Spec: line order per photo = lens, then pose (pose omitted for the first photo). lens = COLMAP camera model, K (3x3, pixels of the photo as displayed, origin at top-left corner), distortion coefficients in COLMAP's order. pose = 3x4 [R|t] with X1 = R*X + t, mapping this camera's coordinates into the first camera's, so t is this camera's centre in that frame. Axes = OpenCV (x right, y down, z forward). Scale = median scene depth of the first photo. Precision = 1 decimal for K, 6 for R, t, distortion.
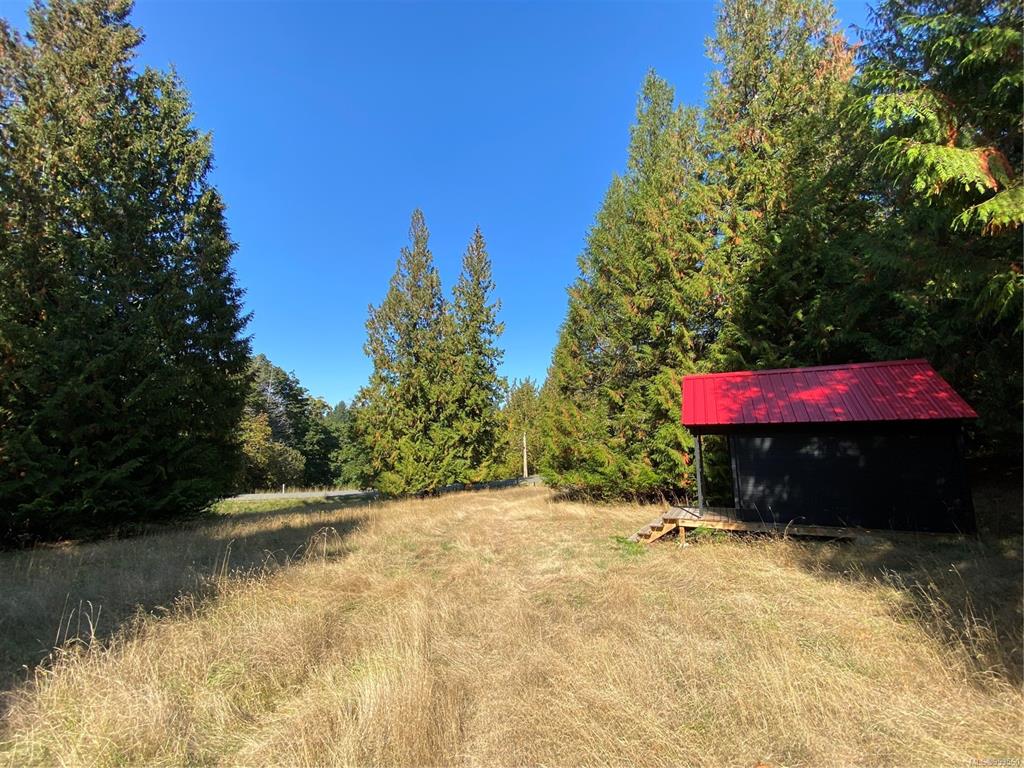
lens RADIAL K [[414.6, 0, 504.9], [0, 414.6, 381.2], [0, 0, 1]] dist [-0.028628, -0.002918]
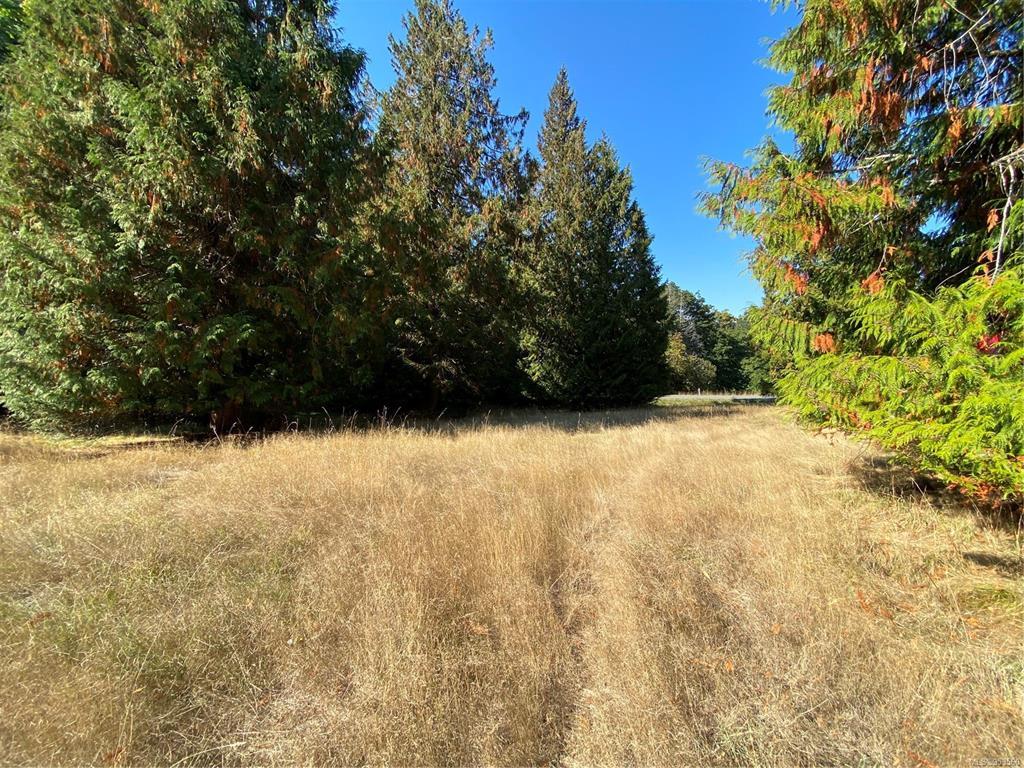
lens RADIAL K [[414.6, 0, 509.4], [0, 414.6, 383.3], [0, 0, 1]] dist [-0.028628, -0.002918]
pose [[0.608080, 0.022589, -0.793554, 0.119596], [0.160653, 0.975412, 0.150870, -0.052658], [0.777451, -0.219228, 0.589499, -0.210487]]
